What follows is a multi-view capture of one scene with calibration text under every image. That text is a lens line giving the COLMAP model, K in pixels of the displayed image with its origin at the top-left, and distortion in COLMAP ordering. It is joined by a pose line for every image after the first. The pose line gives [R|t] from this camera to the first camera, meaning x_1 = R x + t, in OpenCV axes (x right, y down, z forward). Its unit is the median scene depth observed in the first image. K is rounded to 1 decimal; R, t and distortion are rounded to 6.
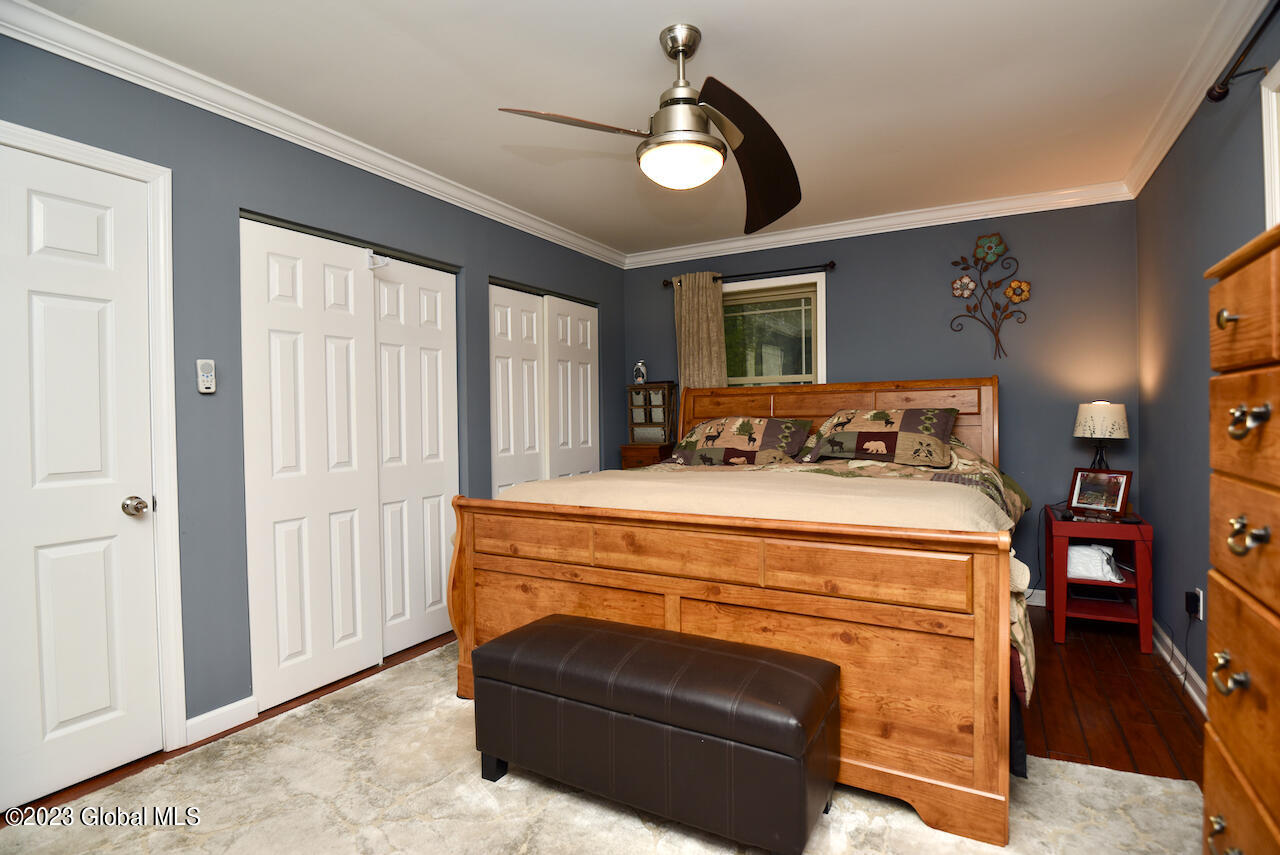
lens RADIAL K [[627.5, 0, 644.8], [0, 627.5, 426.6], [0, 0, 1]] dist [-0.025500, -0.000196]
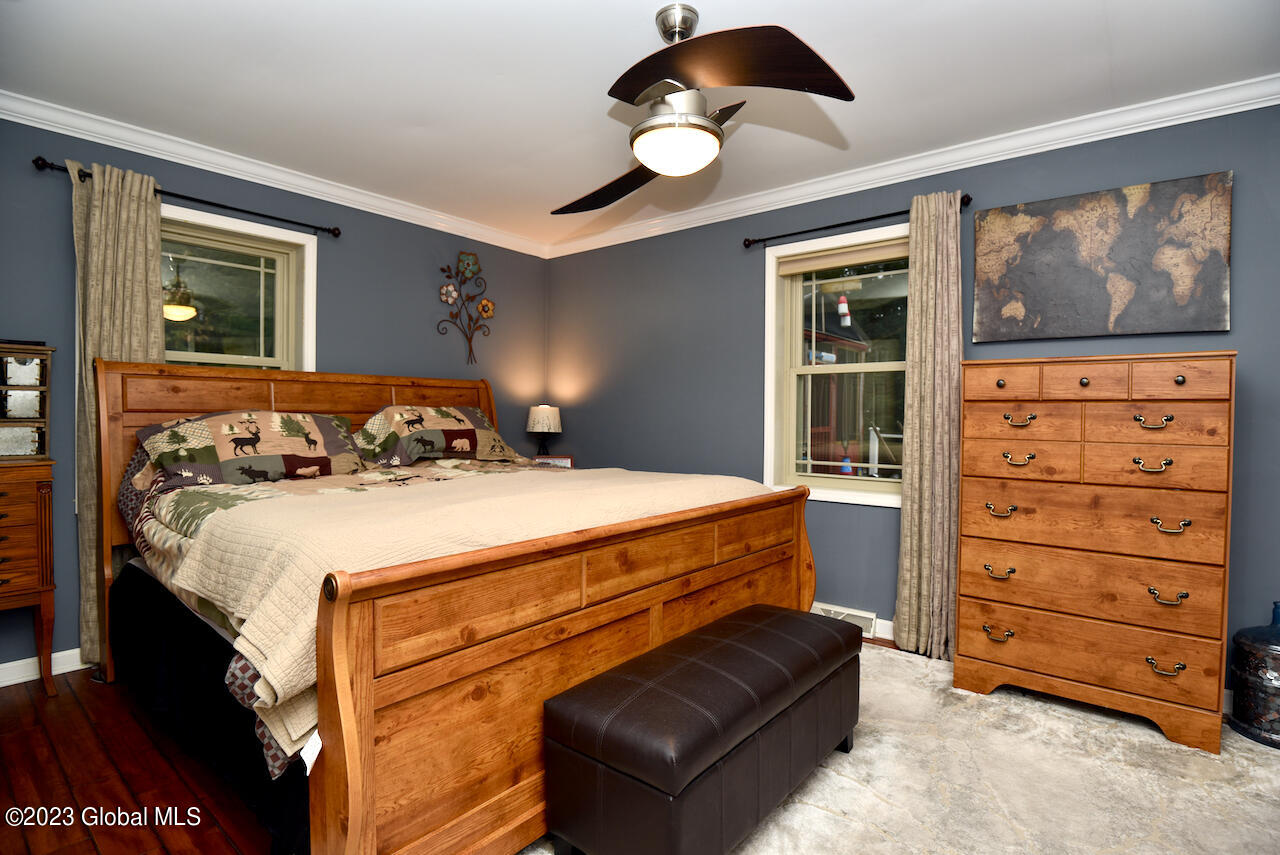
lens RADIAL K [[627.5, 0, 644.8], [0, 627.5, 426.6], [0, 0, 1]] dist [-0.025500, -0.000196]
pose [[0.171219, -0.004350, 0.985223, -0.541728], [0.004027, 0.999985, 0.003716, 0.001429], [-0.985225, 0.003332, 0.171233, 0.534151]]
